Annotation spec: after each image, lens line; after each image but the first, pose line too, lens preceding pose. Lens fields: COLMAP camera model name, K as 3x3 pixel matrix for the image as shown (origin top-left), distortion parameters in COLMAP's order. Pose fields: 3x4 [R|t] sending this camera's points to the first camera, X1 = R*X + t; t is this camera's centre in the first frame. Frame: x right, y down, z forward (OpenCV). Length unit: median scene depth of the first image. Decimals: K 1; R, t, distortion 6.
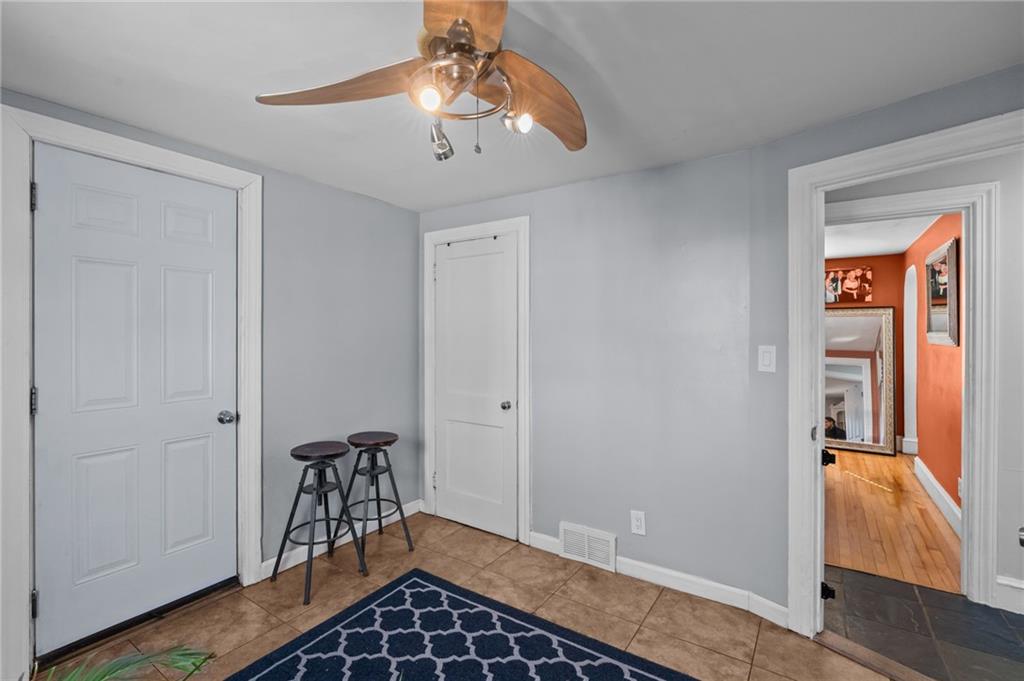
lens RADIAL K [[467.9, 0, 505.9], [0, 467.9, 336.1], [0, 0, 1]] dist [-0.011938, 0.004489]
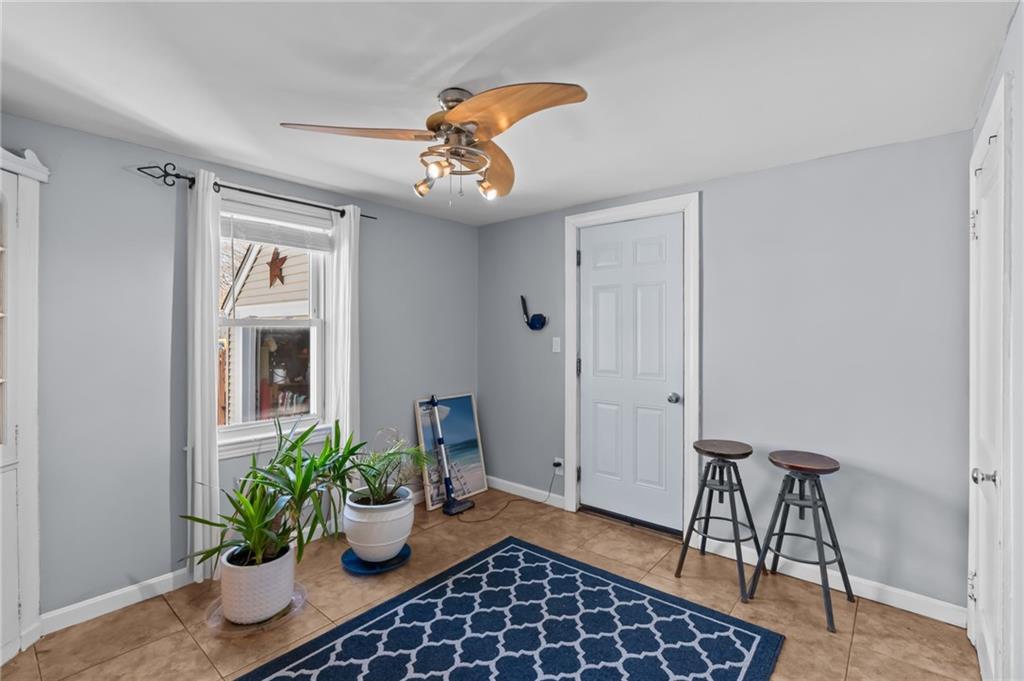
lens RADIAL K [[467.9, 0, 506.7], [0, 467.9, 332.8], [0, 0, 1]] dist [-0.011938, 0.004489]
pose [[-0.114962, 0.003789, -0.993363, 0.717792], [-0.010140, 0.999936, 0.004988, -0.001364], [0.993318, 0.010647, -0.114917, 0.731468]]
